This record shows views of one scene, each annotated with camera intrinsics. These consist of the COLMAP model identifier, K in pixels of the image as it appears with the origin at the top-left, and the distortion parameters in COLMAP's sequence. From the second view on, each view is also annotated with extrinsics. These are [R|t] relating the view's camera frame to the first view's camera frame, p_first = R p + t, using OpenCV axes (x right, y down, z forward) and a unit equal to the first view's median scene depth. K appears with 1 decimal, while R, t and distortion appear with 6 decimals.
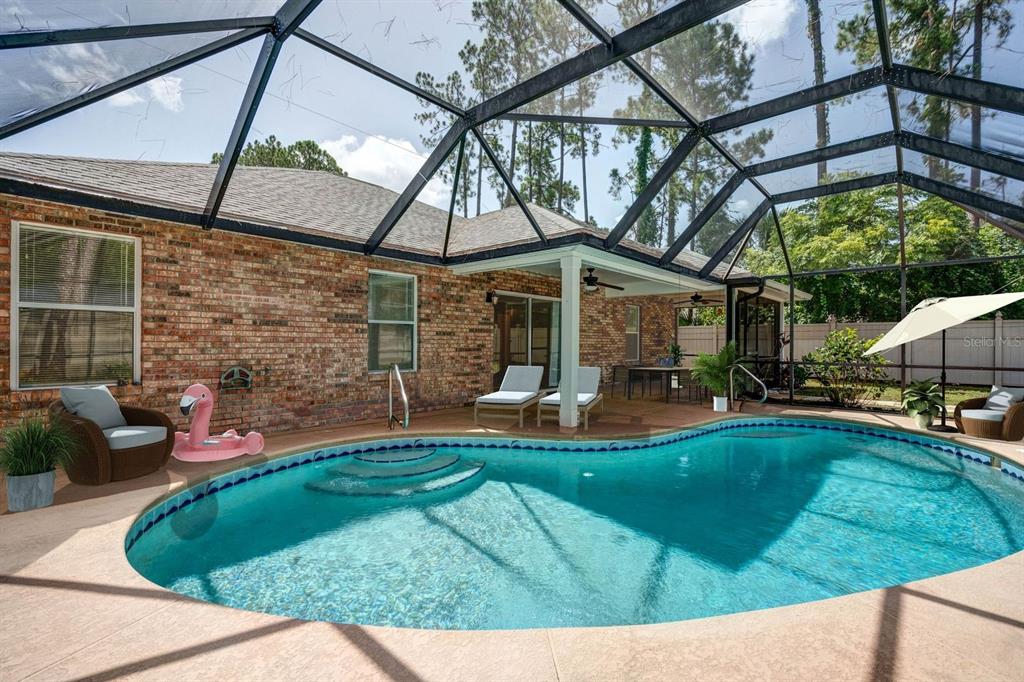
lens RADIAL K [[458.8, 0, 512.0], [0, 458.8, 341.0], [0, 0, 1]] dist [-0.001443, -0.000012]
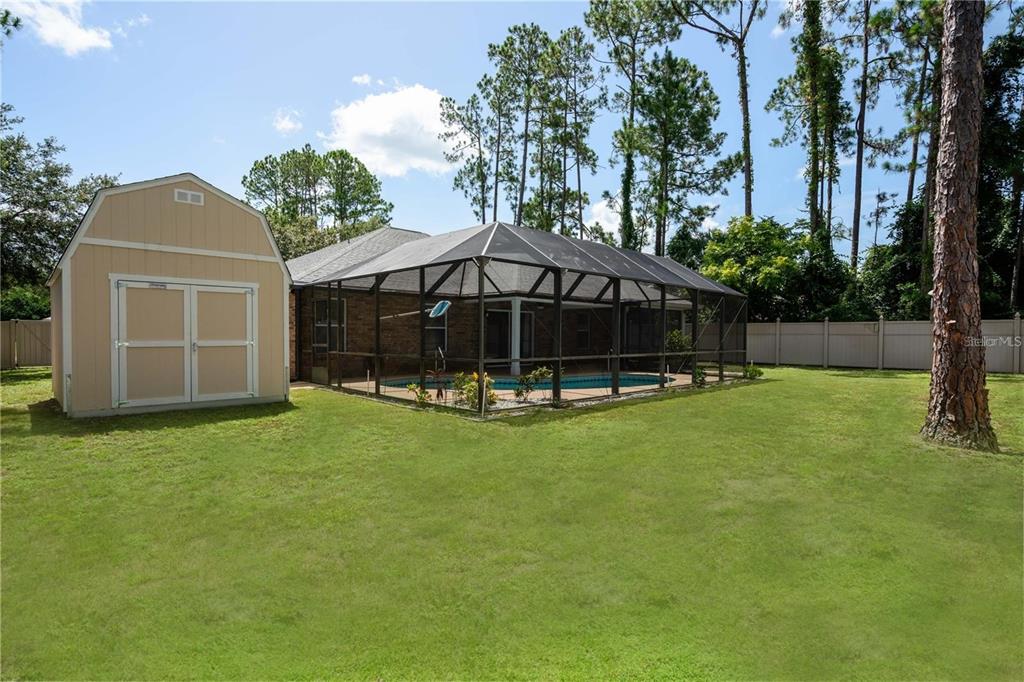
lens RADIAL K [[530.2, 0, 537.1], [0, 530.2, 342.6], [0, 0, 1]] dist [0.001126, 0.000133]
pose [[0.999815, -0.000792, -0.019219, 0.057954], [0.001185, 0.999791, 0.020401, -0.005064], [0.019199, -0.020420, 0.999607, -0.331161]]
